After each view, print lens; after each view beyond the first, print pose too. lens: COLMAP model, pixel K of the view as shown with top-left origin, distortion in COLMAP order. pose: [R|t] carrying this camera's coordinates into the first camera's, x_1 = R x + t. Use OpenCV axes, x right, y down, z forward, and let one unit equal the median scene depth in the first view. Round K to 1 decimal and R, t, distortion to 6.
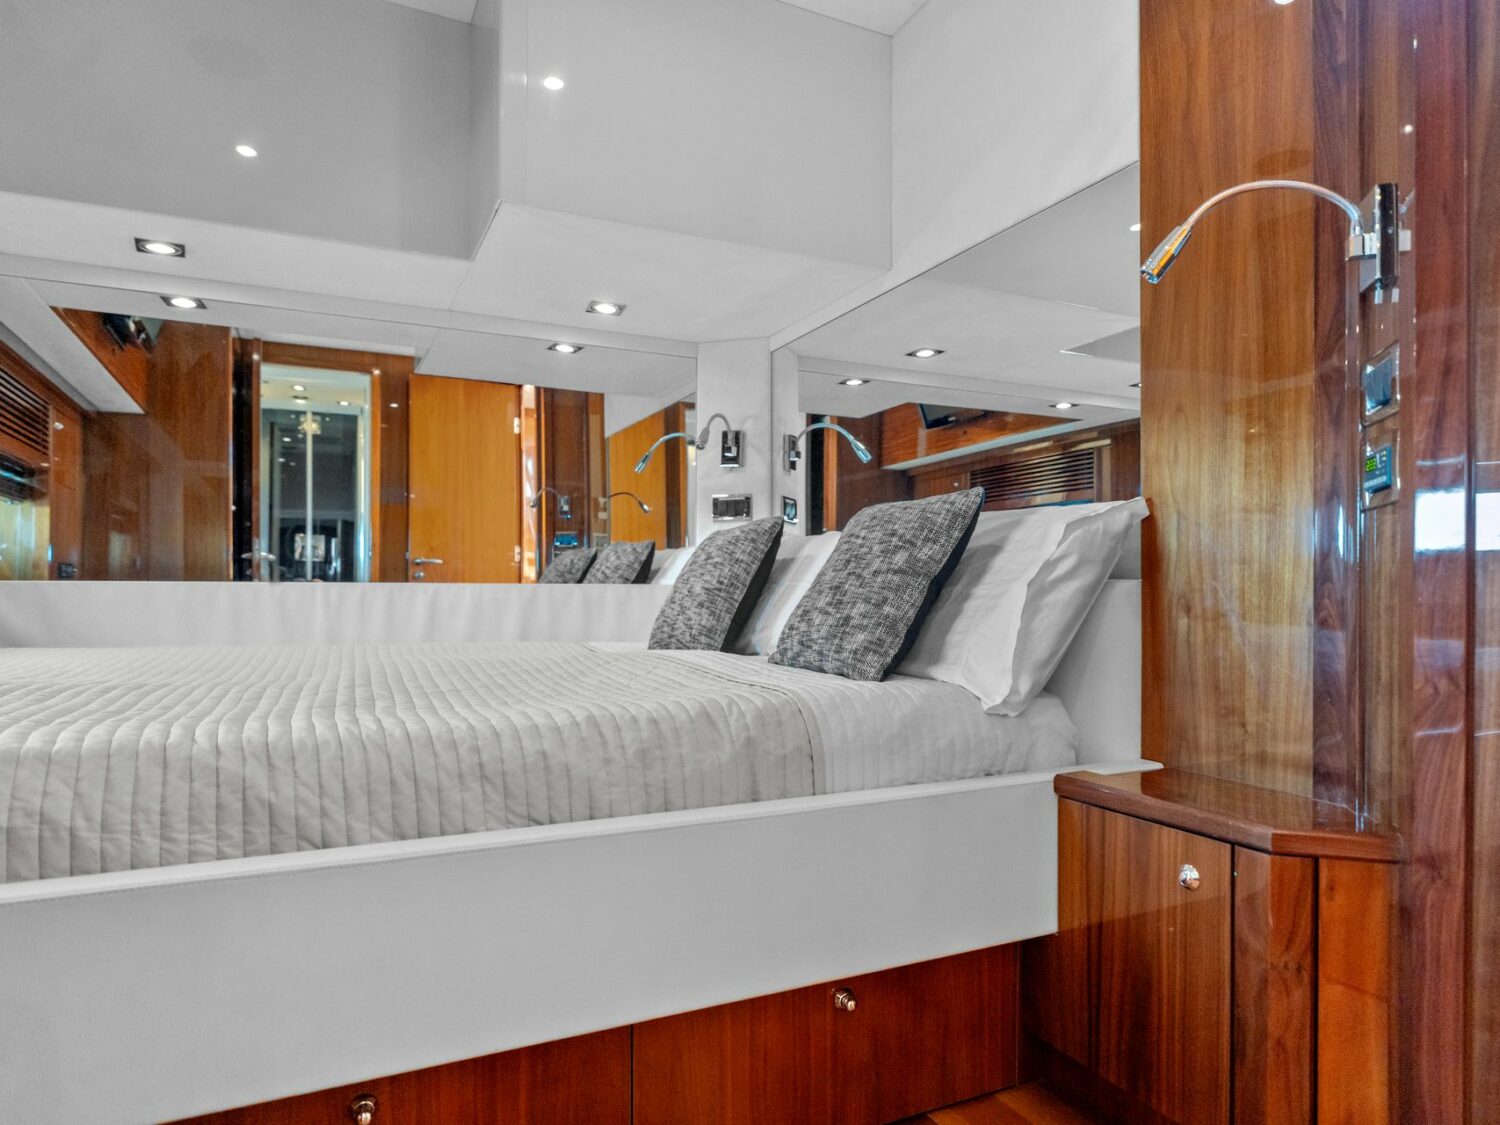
lens RADIAL K [[926.1, 0, 752.7], [0, 926.1, 596.3], [0, 0, 1]] dist [-0.023604, 0.001181]
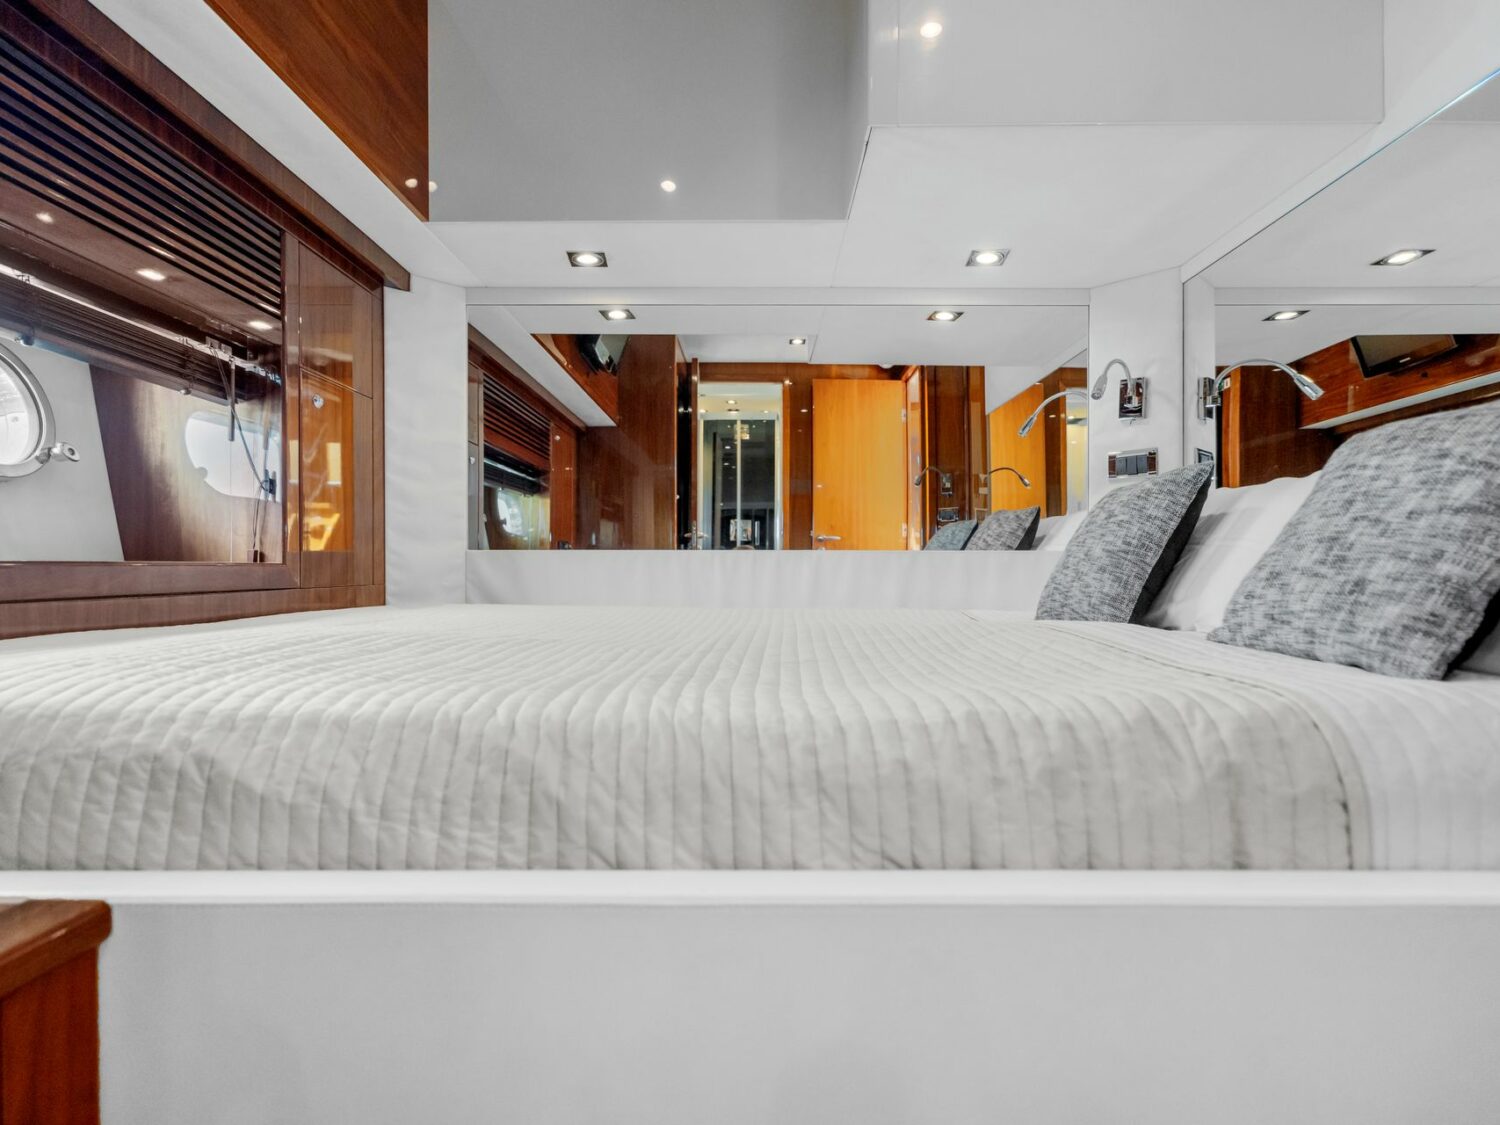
lens RADIAL K [[759.5, 0, 754.5], [0, 759.5, 567.2], [0, 0, 1]] dist [0.003221, 0.000635]
pose [[0.899759, -0.001787, -0.436384, -0.055087], [-0.001222, 0.999977, -0.006613, 0.017364], [0.436386, 0.006483, 0.899736, 0.310950]]
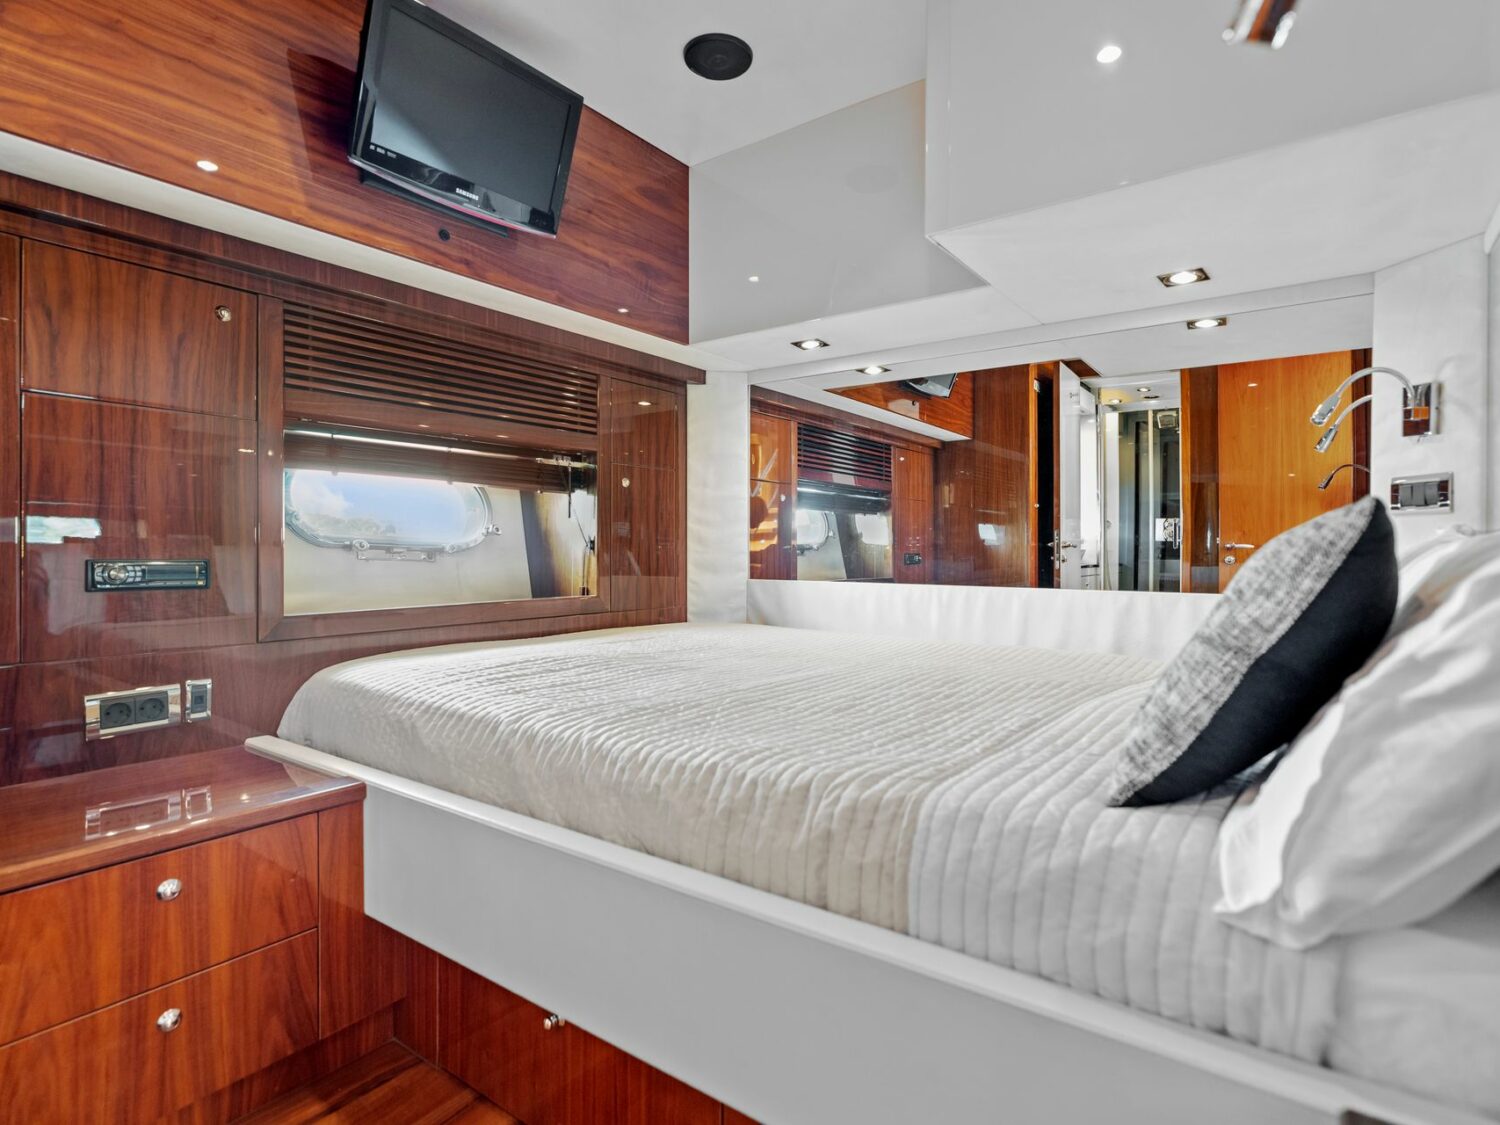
lens RADIAL K [[786.5, 0, 750.0], [0, 786.5, 562.5], [0, 0, 1]] dist [0.004257, 0.000731]
pose [[0.471358, 0.013827, -0.881834, 0.484508], [-0.006499, 0.999904, 0.012205, -0.083971], [0.881918, -0.000022, 0.471403, 0.474608]]
